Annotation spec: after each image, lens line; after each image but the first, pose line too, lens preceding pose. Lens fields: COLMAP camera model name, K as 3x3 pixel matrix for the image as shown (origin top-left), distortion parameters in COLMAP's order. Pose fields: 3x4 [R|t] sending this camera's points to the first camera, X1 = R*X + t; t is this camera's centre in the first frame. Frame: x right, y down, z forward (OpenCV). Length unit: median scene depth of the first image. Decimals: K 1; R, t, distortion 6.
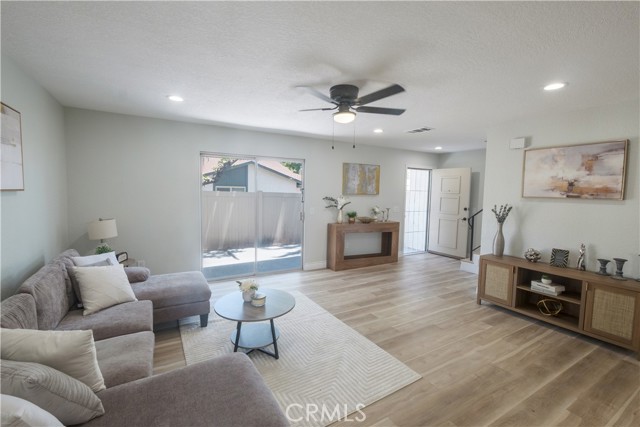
lens RADIAL K [[281.2, 0, 315.9], [0, 281.2, 209.4], [0, 0, 1]] dist [-0.002626, -0.000309]
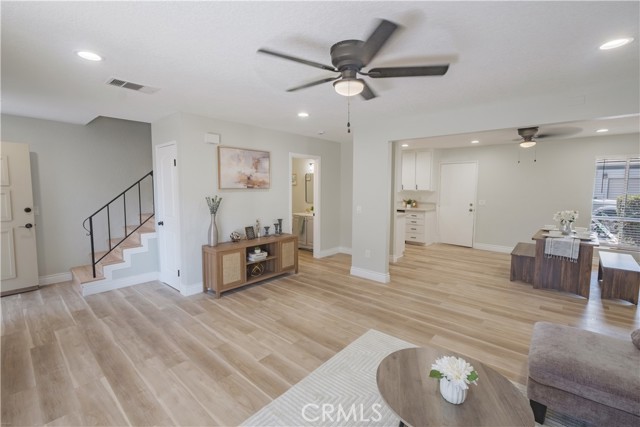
lens RADIAL K [[281.2, 0, 315.9], [0, 281.2, 209.4], [0, 0, 1]] dist [-0.002626, -0.000309]
pose [[-0.311832, -0.096046, 0.945270, -0.377081], [0.050670, 0.991781, 0.117487, -0.062142], [-0.948785, 0.084534, -0.304403, 0.835448]]
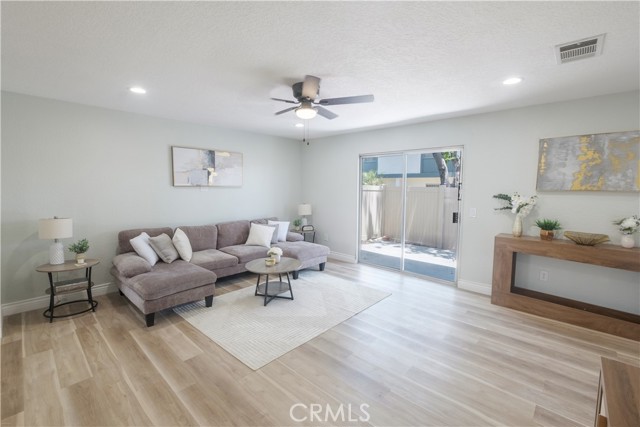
lens RADIAL K [[281.2, 0, 315.9], [0, 281.2, 209.4], [0, 0, 1]] dist [-0.002626, -0.000309]
pose [[0.287861, 0.065697, -0.955416, 0.706563], [-0.062950, 0.996785, 0.049576, -0.016370], [0.955601, 0.045873, 0.291071, 0.467386]]
